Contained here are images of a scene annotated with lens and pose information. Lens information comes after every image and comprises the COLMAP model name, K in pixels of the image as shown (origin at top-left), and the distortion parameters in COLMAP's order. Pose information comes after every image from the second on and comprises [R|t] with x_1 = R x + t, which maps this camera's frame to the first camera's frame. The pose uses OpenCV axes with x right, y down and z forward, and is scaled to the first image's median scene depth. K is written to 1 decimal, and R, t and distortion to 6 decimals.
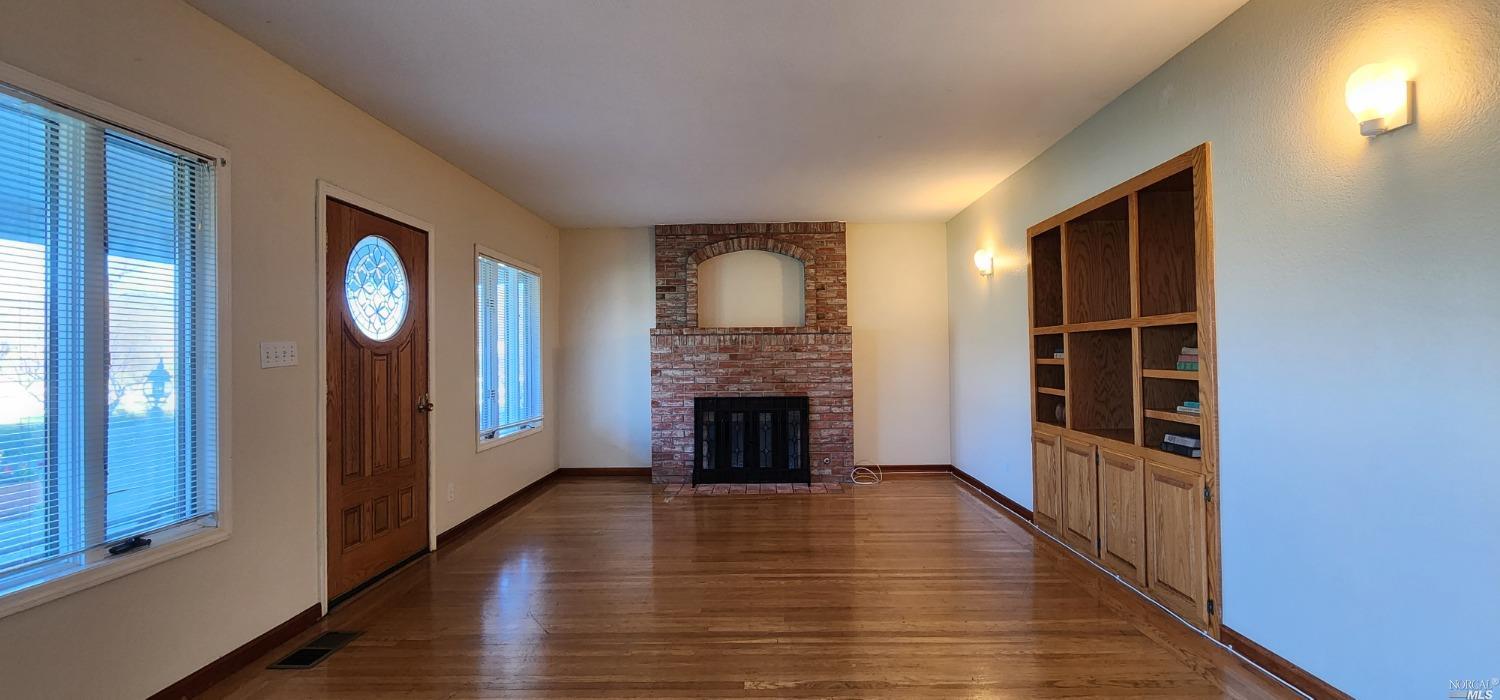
lens RADIAL K [[617.0, 0, 765.1], [0, 617.0, 350.8], [0, 0, 1]] dist [-0.000061, 0.000207]
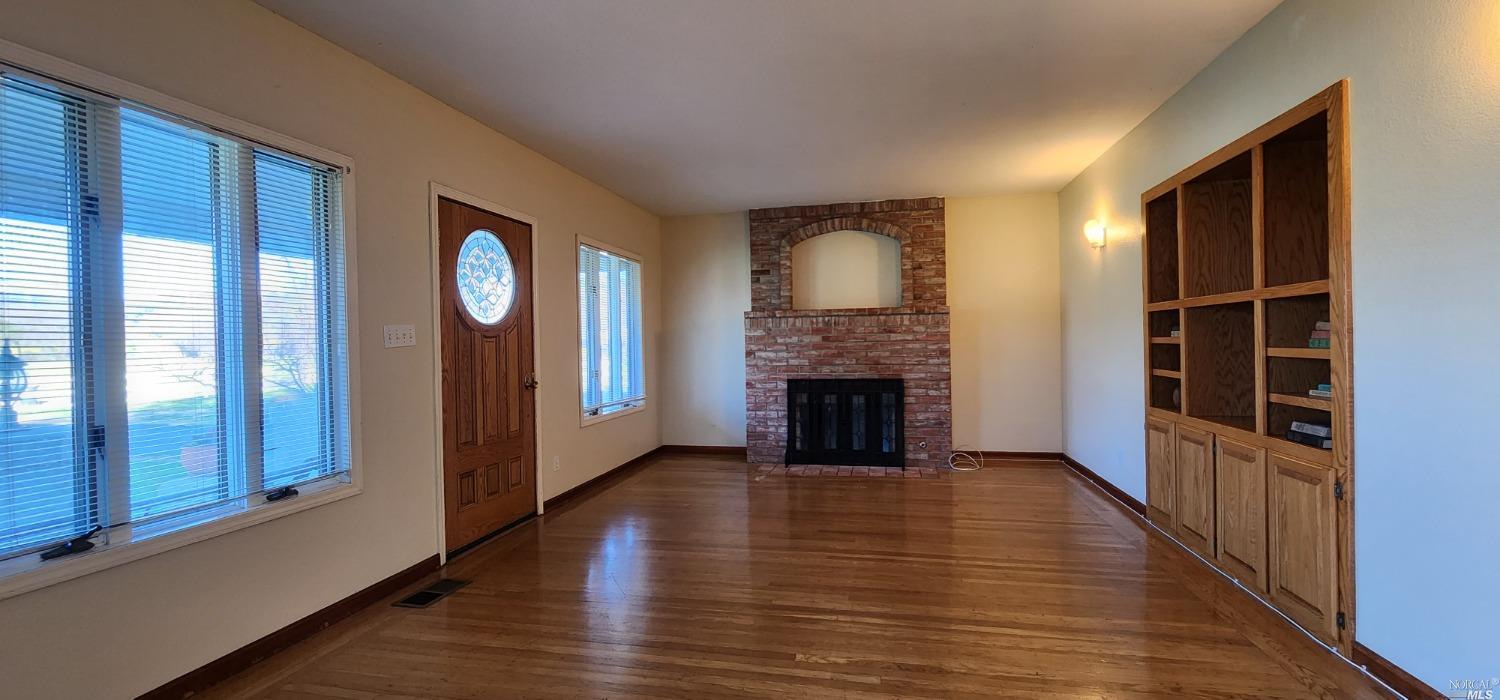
lens RADIAL K [[617.0, 0, 765.1], [0, 617.0, 350.8], [0, 0, 1]] dist [-0.000061, 0.000207]
pose [[0.981362, -0.002387, -0.192153, 0.079264], [0.007261, 0.999669, 0.024662, 0.007694], [0.192031, -0.025598, 0.981055, 0.002920]]
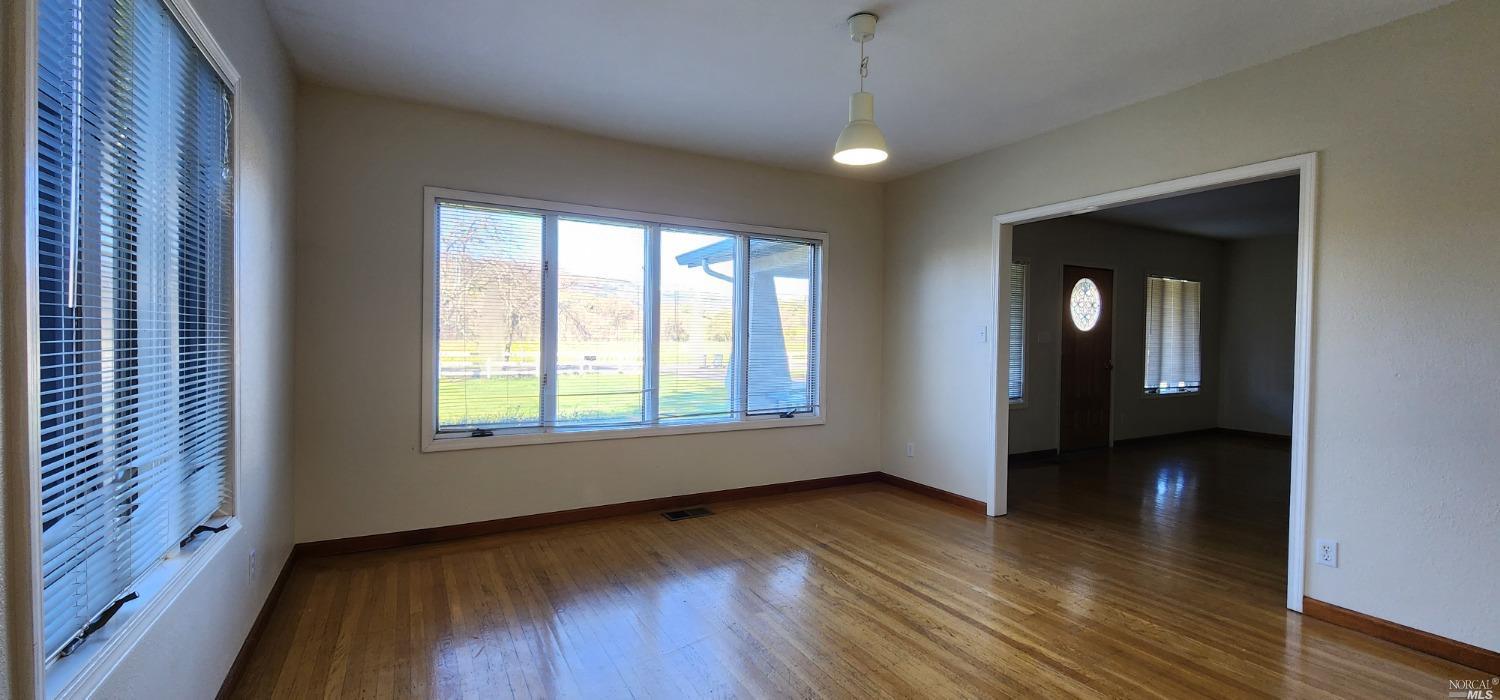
lens RADIAL K [[617.0, 0, 765.1], [0, 617.0, 350.8], [0, 0, 1]] dist [-0.000061, 0.000207]
pose [[0.502276, 0.036076, -0.863954, 0.577087], [-0.009768, 0.999302, 0.036048, -0.015450], [0.864652, -0.009667, 0.502278, -0.893192]]
